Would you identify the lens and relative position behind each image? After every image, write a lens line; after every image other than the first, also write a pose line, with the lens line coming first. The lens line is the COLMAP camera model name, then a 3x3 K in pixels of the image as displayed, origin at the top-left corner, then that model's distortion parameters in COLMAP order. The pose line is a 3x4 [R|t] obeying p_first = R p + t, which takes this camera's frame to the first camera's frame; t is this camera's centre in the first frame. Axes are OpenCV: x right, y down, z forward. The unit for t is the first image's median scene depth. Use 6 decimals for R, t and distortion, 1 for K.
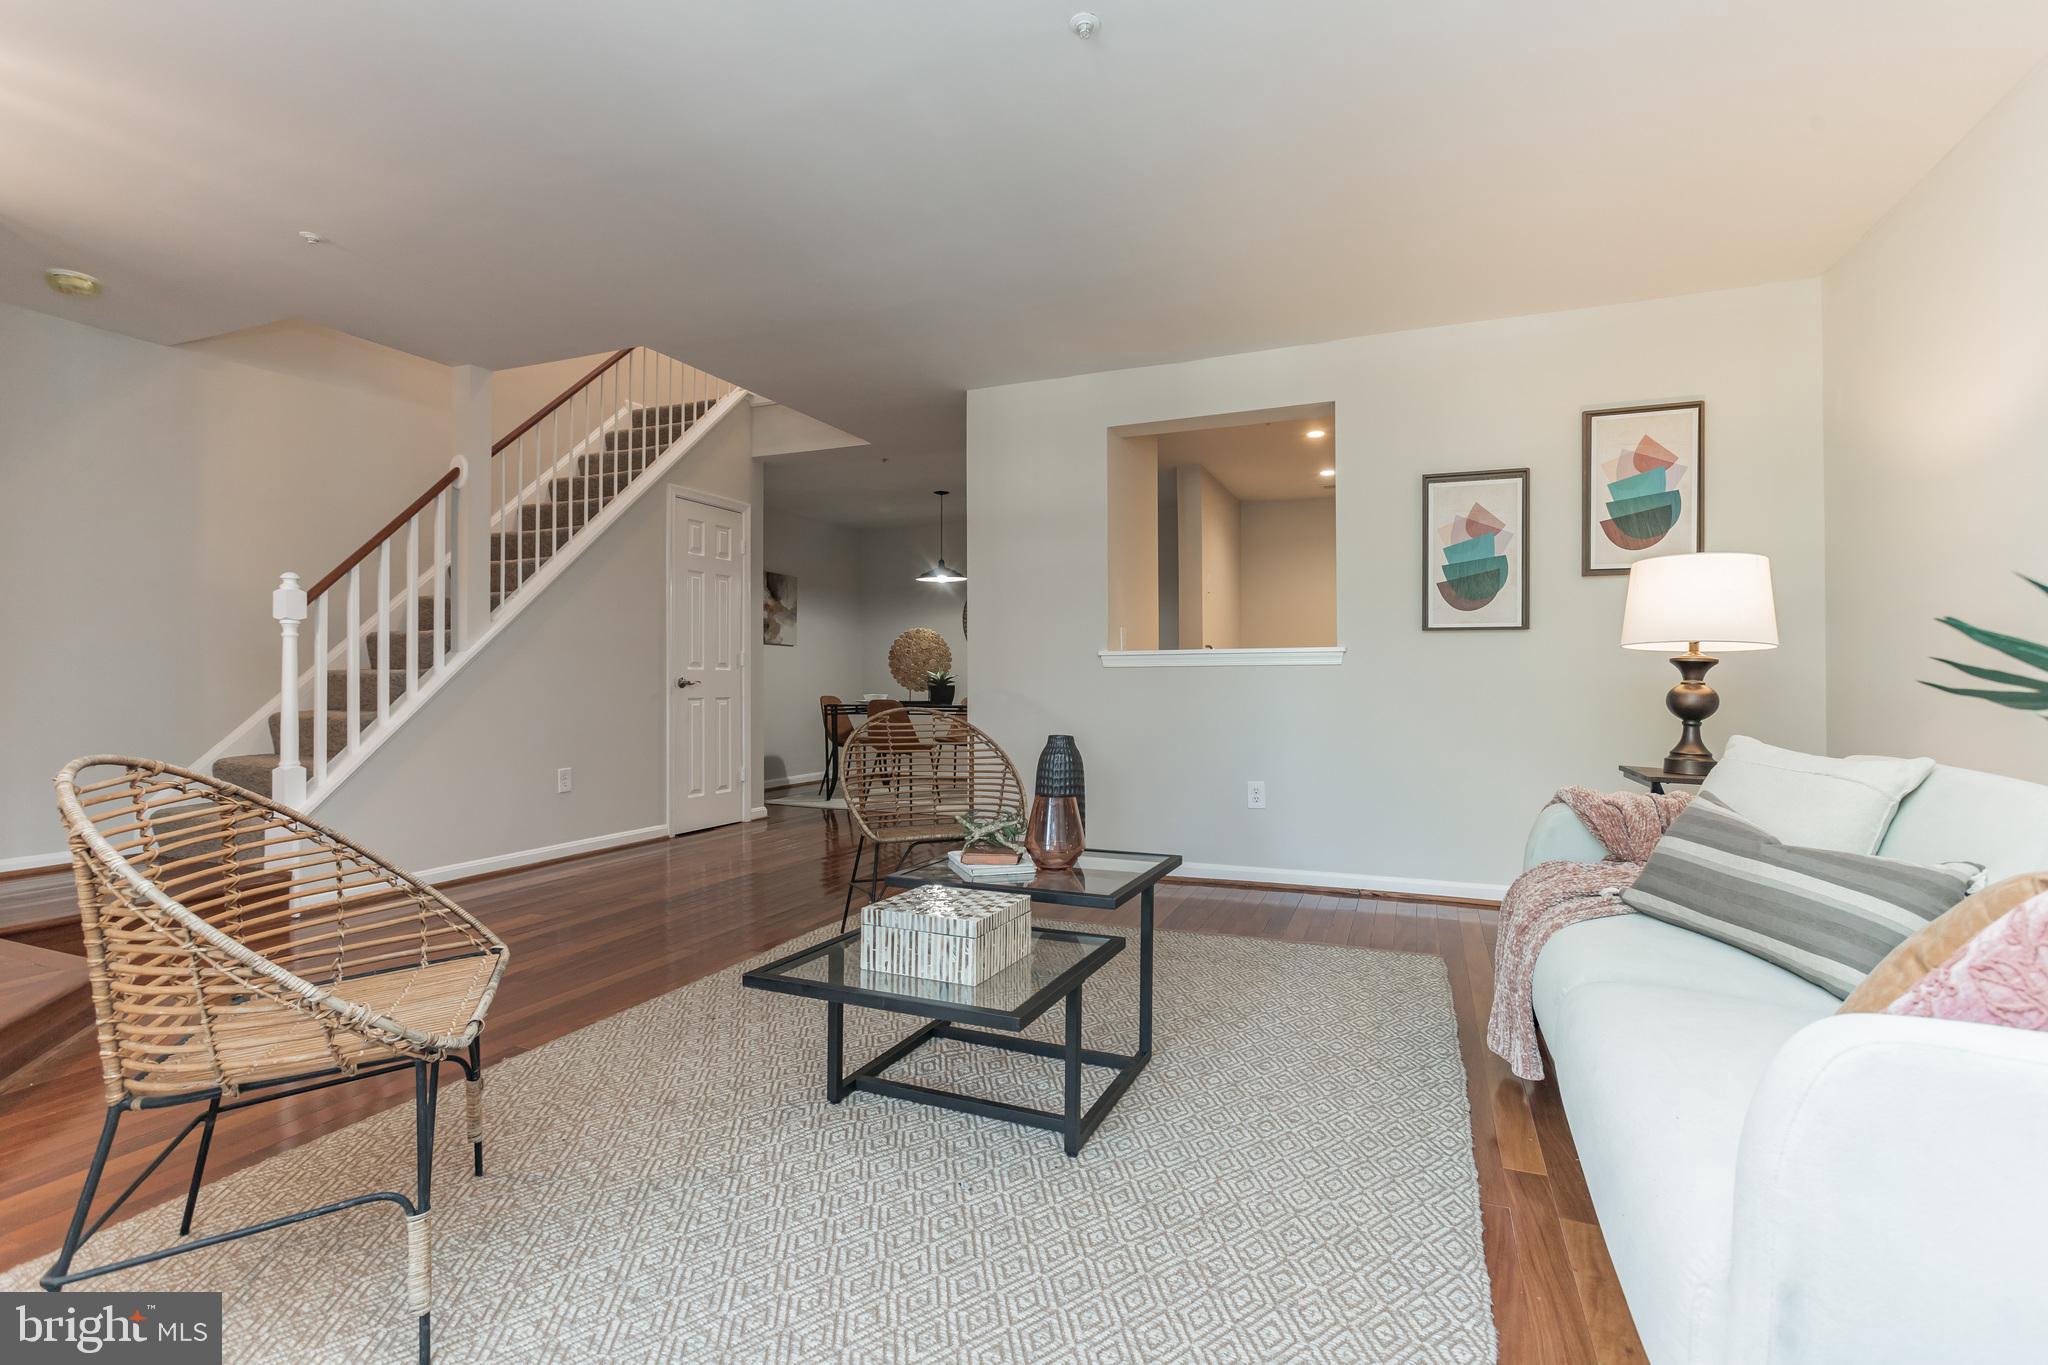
lens RADIAL K [[930.0, 0, 1021.9], [0, 930.0, 675.9], [0, 0, 1]] dist [-0.017809, 0.007733]
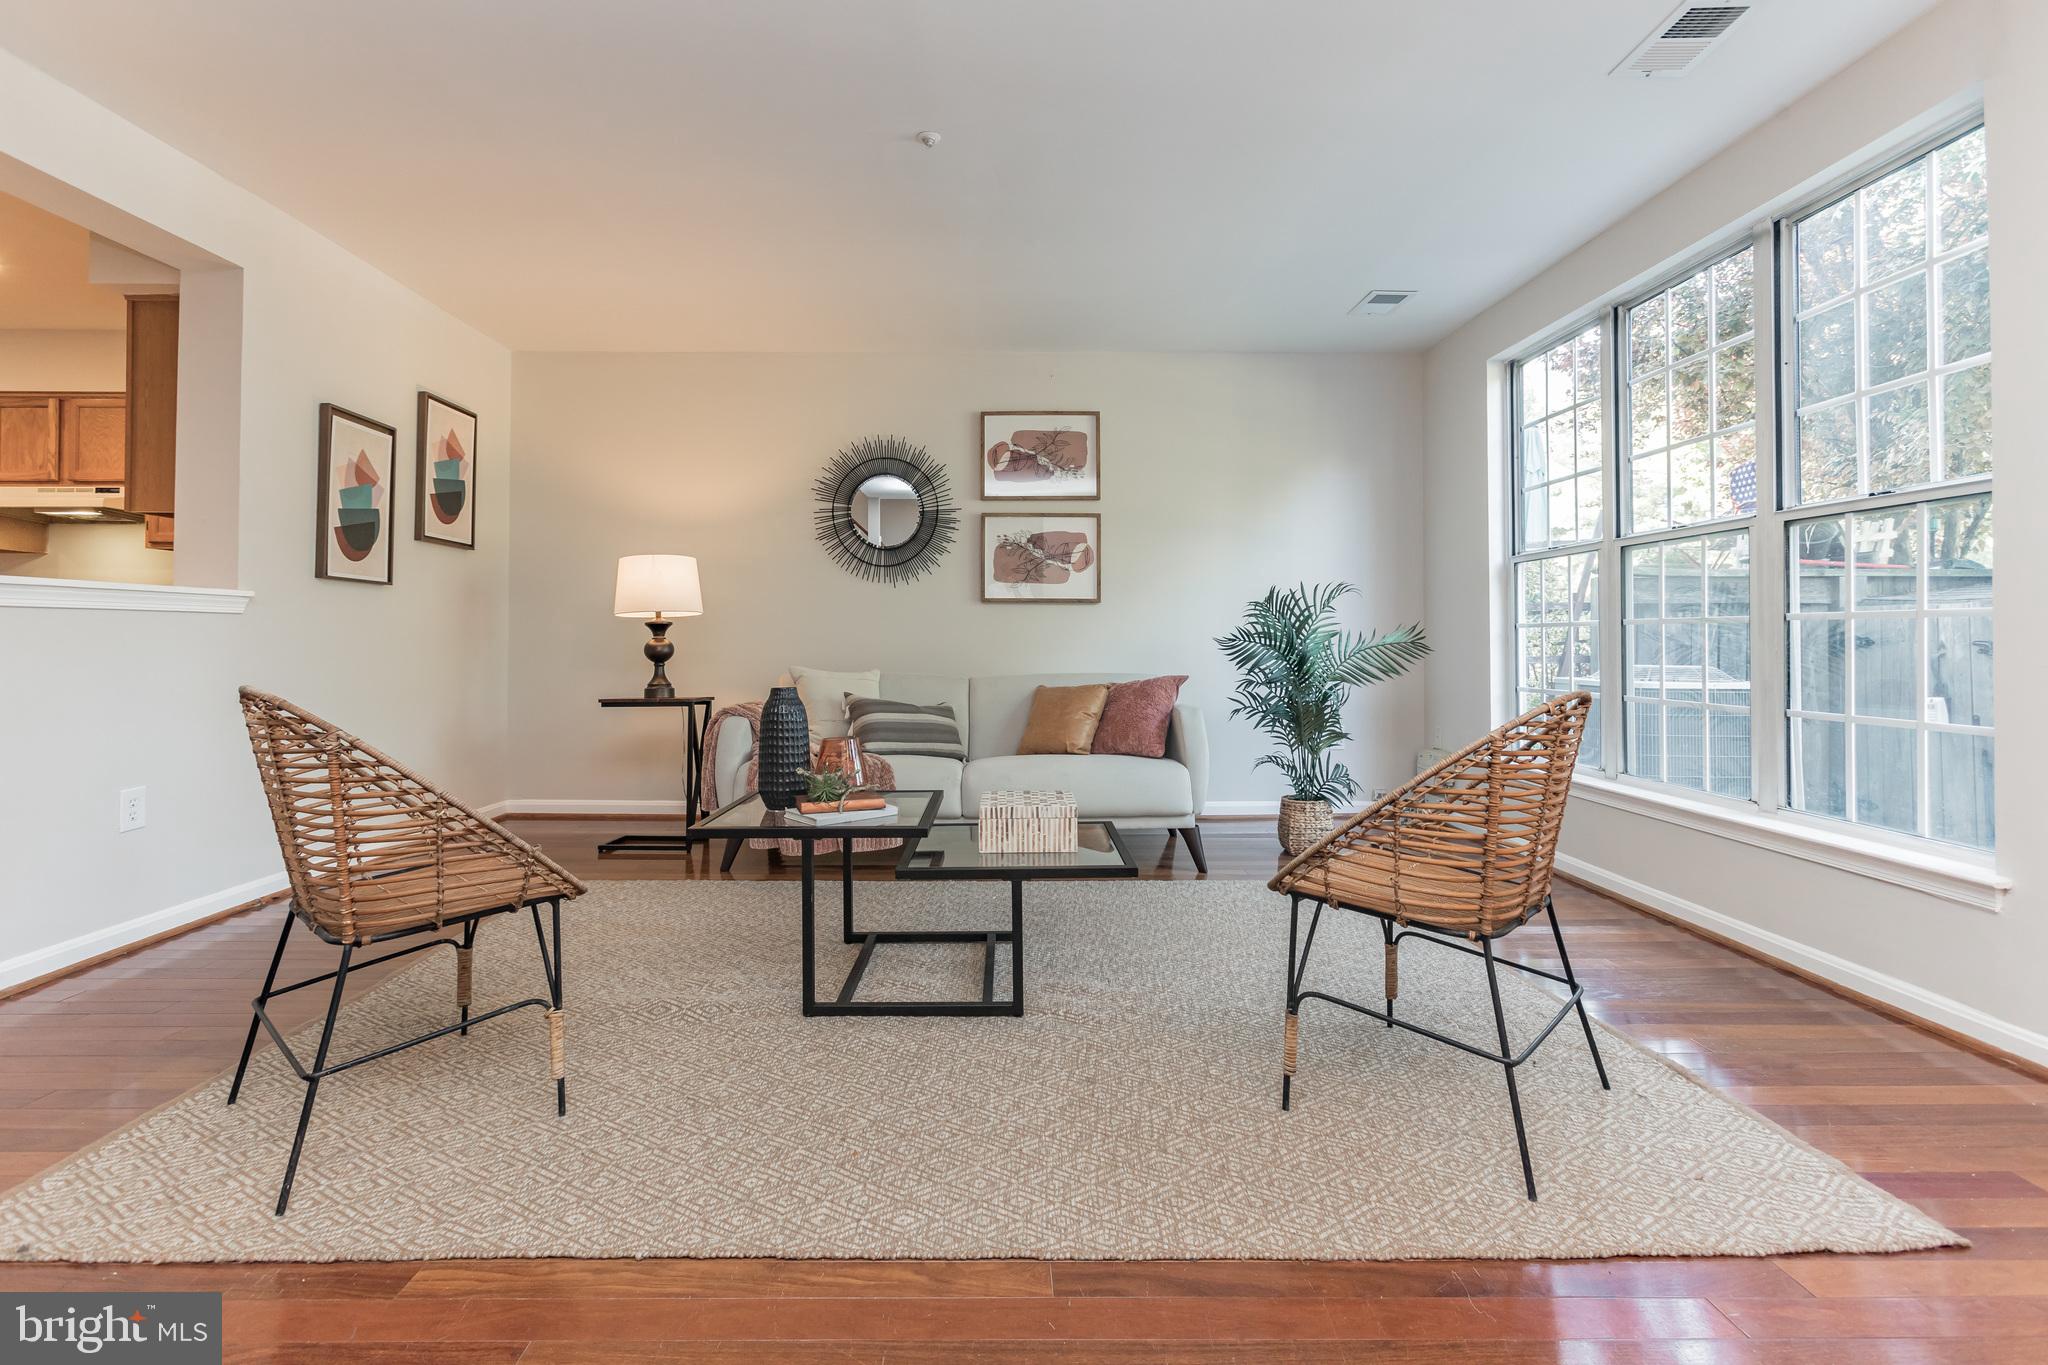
lens RADIAL K [[930.0, 0, 986.3], [0, 930.0, 627.0], [0, 0, 1]] dist [-0.017809, 0.007733]
pose [[-0.380175, 0.014388, 0.924803, -0.628932], [-0.003799, 0.999846, -0.017118, 0.010066], [-0.924907, -0.010021, -0.380062, 0.756778]]
